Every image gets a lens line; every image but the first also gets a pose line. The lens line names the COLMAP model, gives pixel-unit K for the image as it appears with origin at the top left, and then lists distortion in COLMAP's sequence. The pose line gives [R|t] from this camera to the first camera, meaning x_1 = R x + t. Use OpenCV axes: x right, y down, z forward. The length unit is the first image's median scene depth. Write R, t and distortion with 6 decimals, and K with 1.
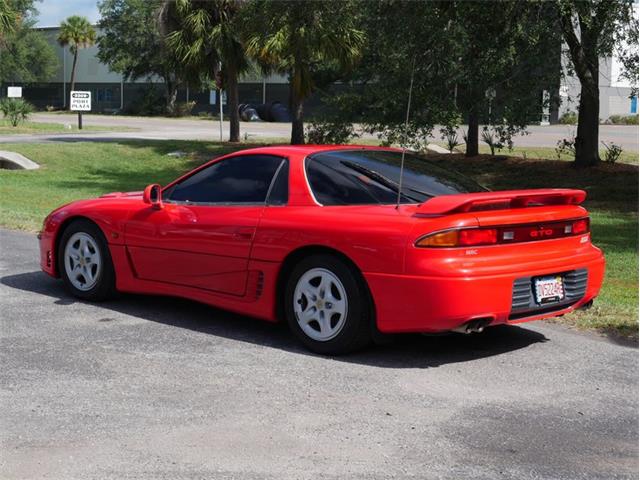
lens RADIAL K [[1041.0, 0, 320.0], [0, 1041.0, 240.0], [0, 0, 1]] dist [0.033989, 0.027652]
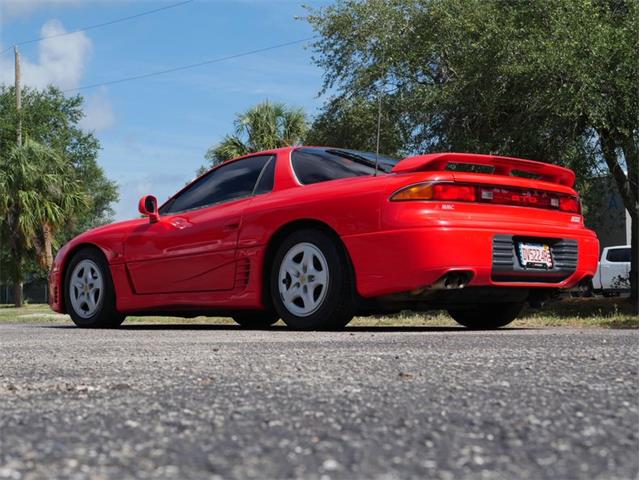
lens RADIAL K [[1041.0, 0, 320.0], [0, 1041.0, 240.0], [0, 0, 1]] dist [0.033989, 0.027652]
pose [[0.997497, -0.033644, -0.062195, 0.077940], [0.022335, 0.984438, -0.174305, 0.195445], [0.067092, 0.172479, 0.982726, 0.021803]]
